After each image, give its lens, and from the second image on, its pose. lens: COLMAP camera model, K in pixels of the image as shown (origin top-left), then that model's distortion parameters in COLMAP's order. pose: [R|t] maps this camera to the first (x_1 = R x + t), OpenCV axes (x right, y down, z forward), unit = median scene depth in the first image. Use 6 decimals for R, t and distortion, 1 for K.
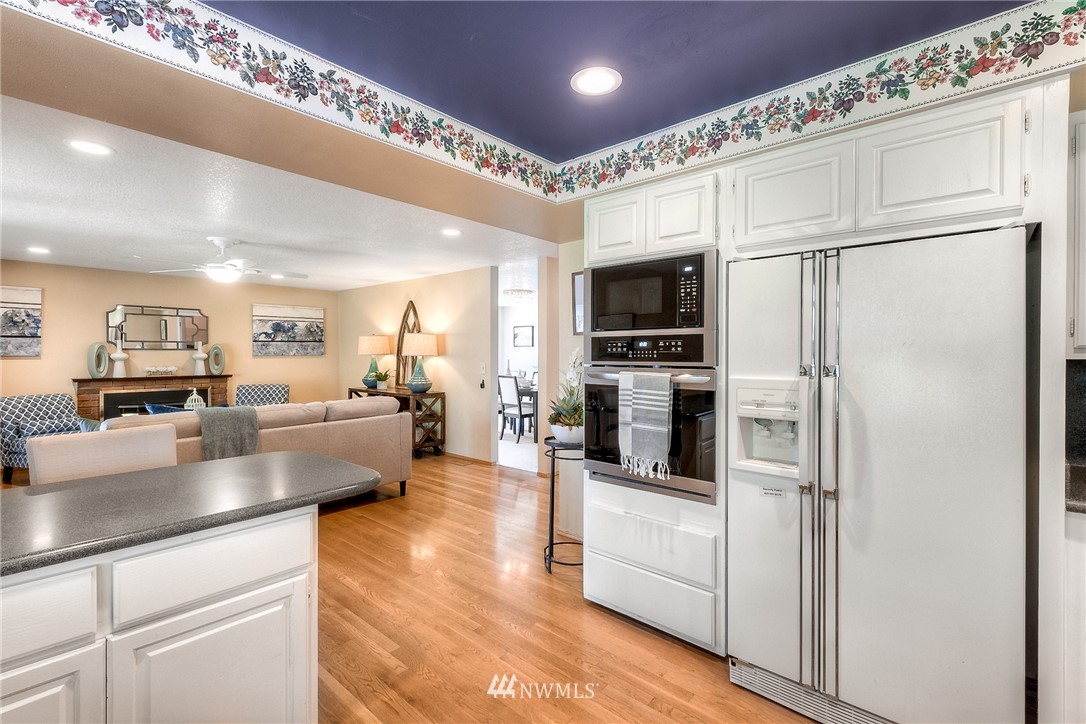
lens RADIAL K [[483.4, 0, 550.4], [0, 483.4, 352.3], [0, 0, 1]] dist [0.014535, -0.006399]
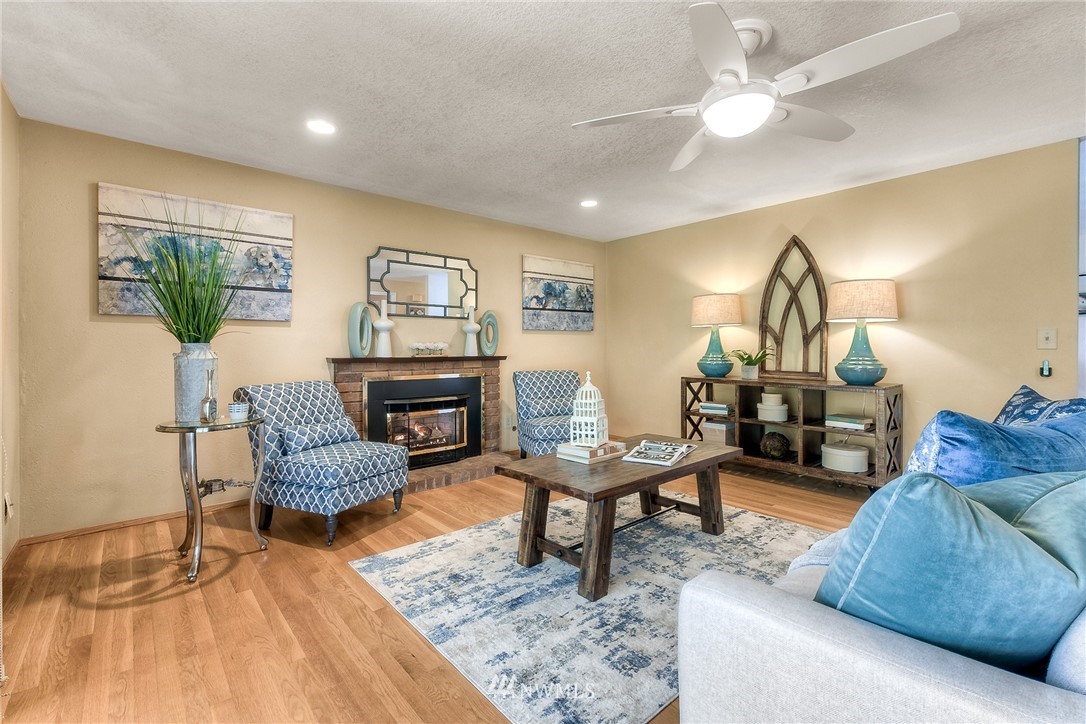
lens RADIAL K [[483.4, 0, 544.6], [0, 483.4, 341.7], [0, 0, 1]] dist [0.014535, -0.006399]
pose [[0.988716, -0.004713, -0.149726, -0.530665], [0.002744, 0.999907, -0.013352, 0.037223], [0.149775, 0.012790, 0.988637, 0.359935]]
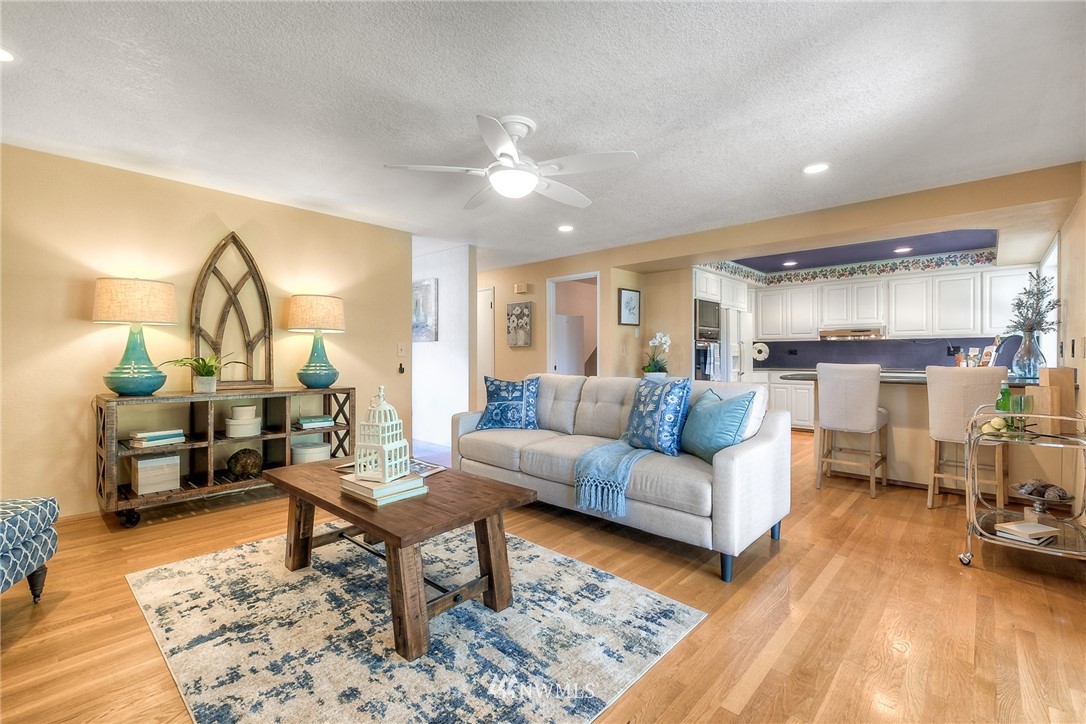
lens RADIAL K [[483.4, 0, 543.3], [0, 483.4, 354.2], [0, 0, 1]] dist [0.014535, -0.006399]
pose [[0.032385, -0.001295, 0.999475, -0.869633], [0.000034, 0.999999, 0.001294, 0.035881], [-0.999475, -0.000008, 0.032385, 0.649011]]
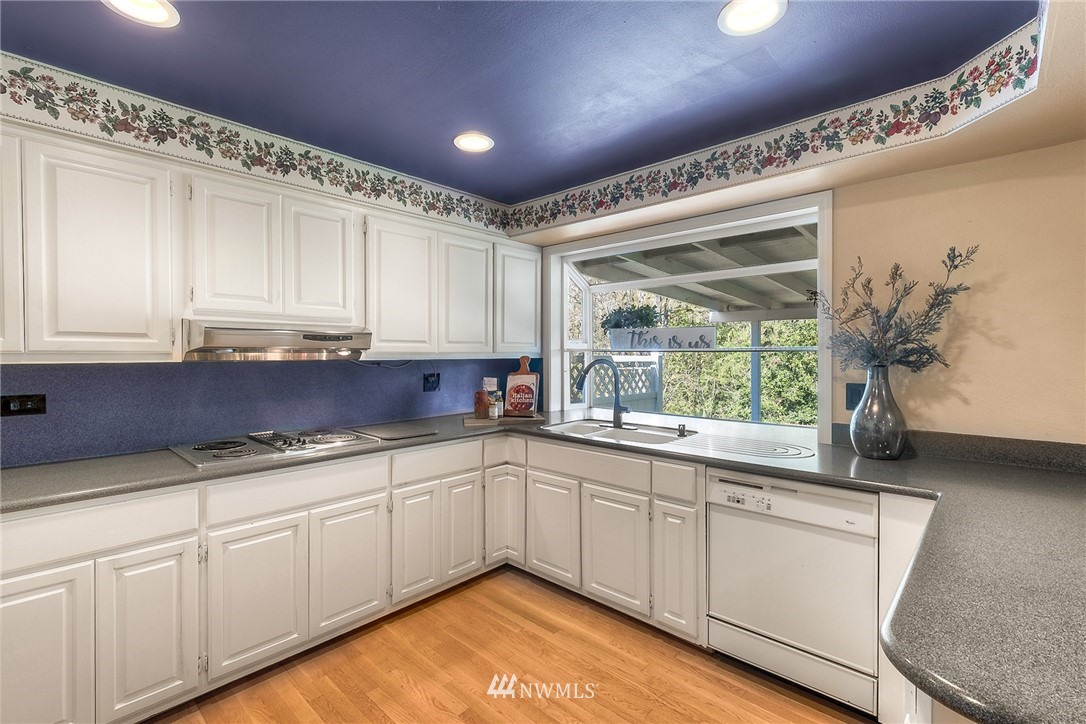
lens RADIAL K [[483.4, 0, 544.8], [0, 483.4, 359.5], [0, 0, 1]] dist [0.014535, -0.006399]
pose [[-0.999277, -0.001172, 0.038003, -0.012231], [-0.000688, 0.999919, 0.012740, 0.000132], [-0.038015, 0.012704, -0.999196, 0.371119]]
